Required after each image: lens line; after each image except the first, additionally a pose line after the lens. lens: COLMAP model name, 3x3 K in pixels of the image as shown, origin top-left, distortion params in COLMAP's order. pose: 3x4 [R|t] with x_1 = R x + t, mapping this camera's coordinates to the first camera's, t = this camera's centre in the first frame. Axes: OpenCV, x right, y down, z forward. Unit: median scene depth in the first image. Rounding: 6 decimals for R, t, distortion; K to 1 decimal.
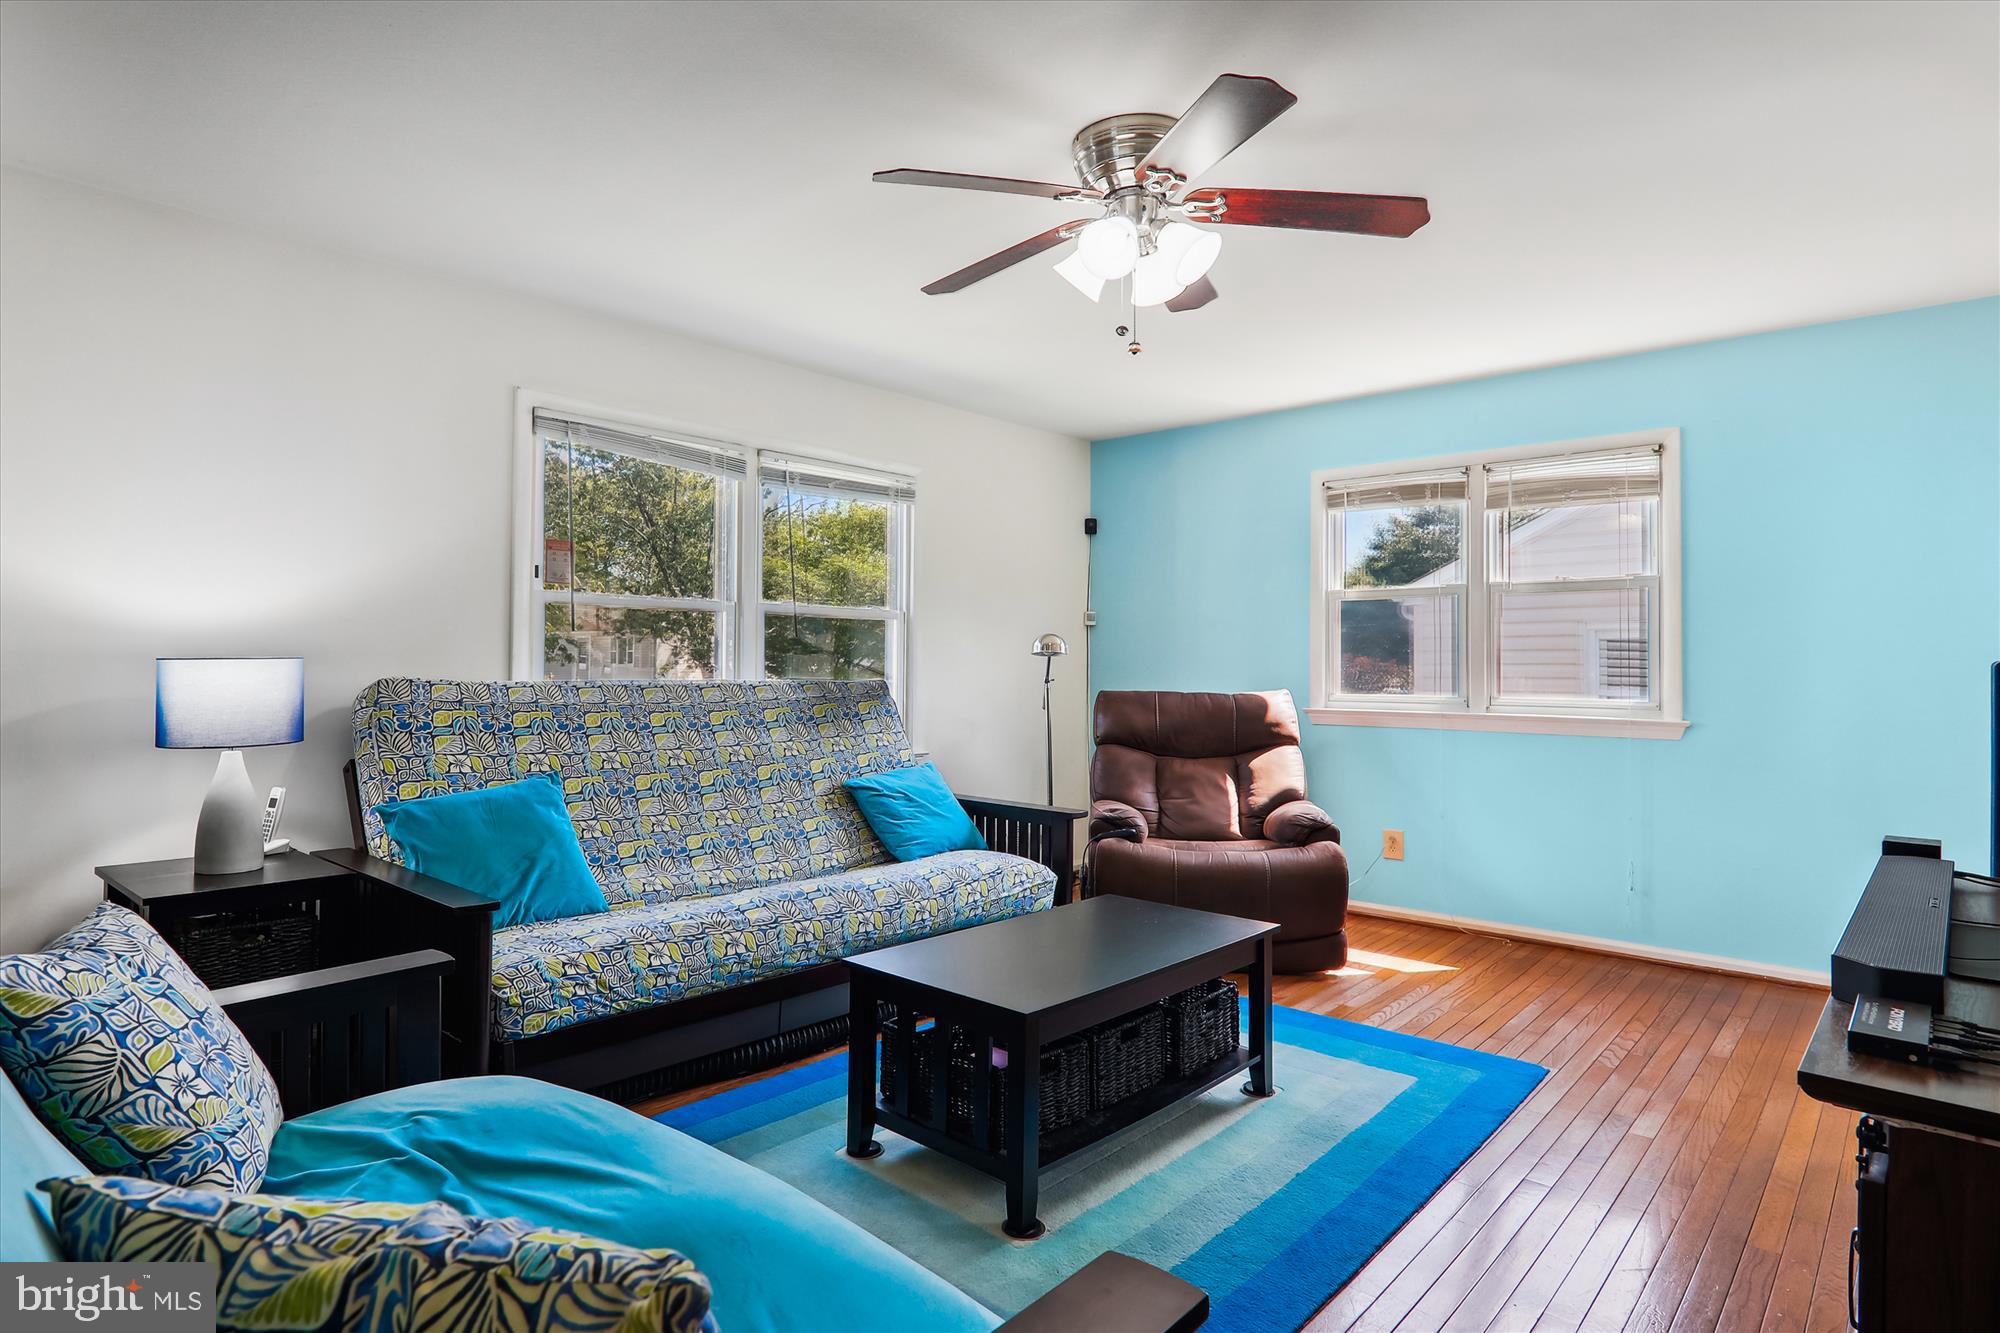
lens RADIAL K [[996.4, 0, 993.8], [0, 996.4, 660.1], [0, 0, 1]] dist [-0.002875, -0.000335]
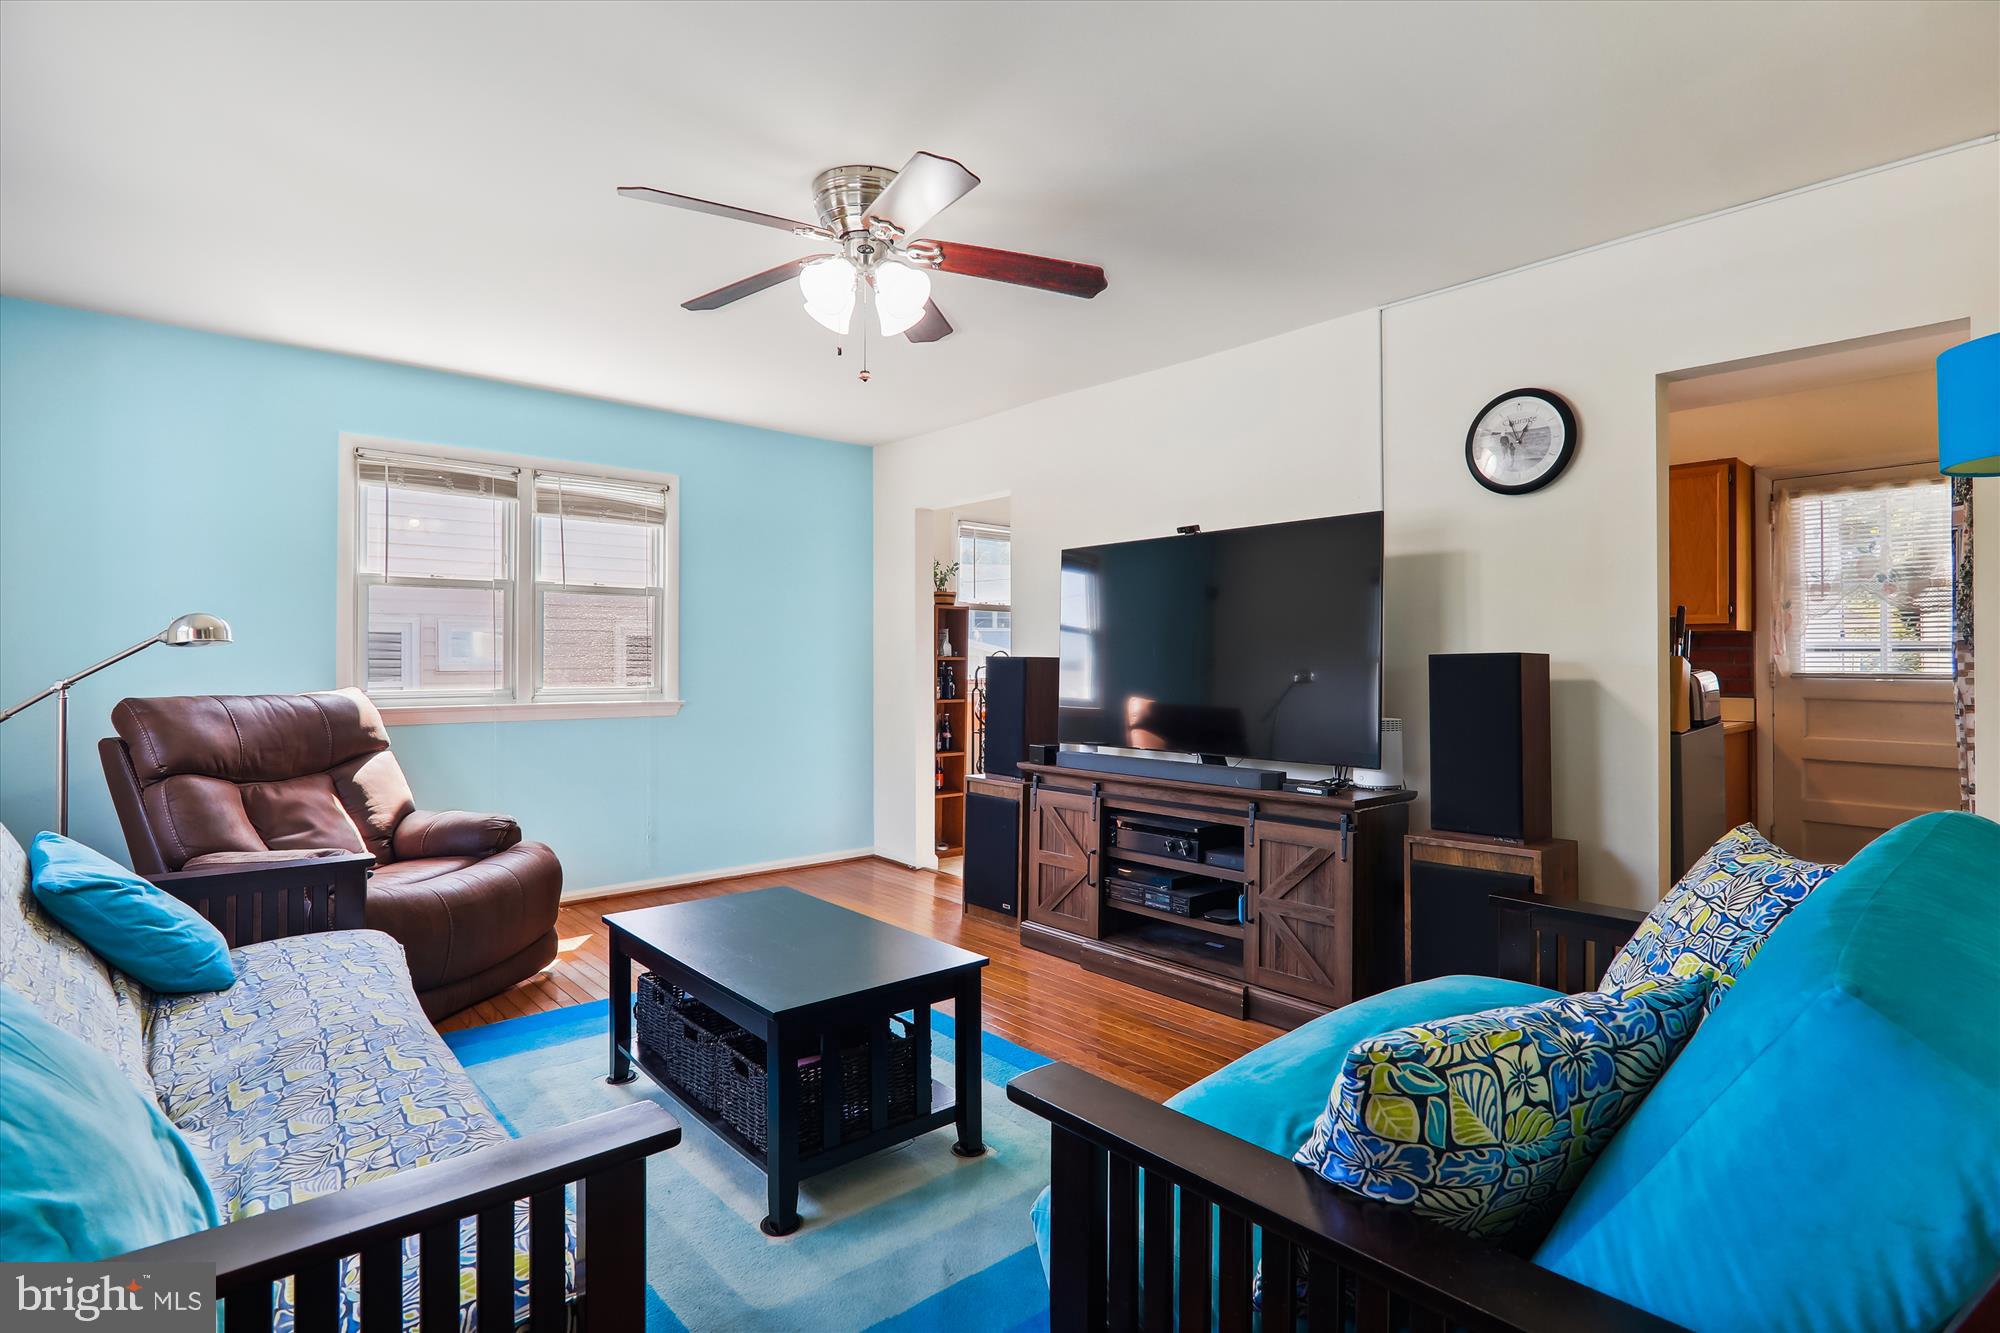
lens RADIAL K [[996.4, 0, 993.8], [0, 996.4, 660.1], [0, 0, 1]] dist [-0.002875, -0.000335]
pose [[0.156768, -0.005737, 0.987619, -0.488844], [-0.006141, 0.999958, 0.006784, -0.003187], [-0.987616, -0.007129, 0.156726, 0.350146]]
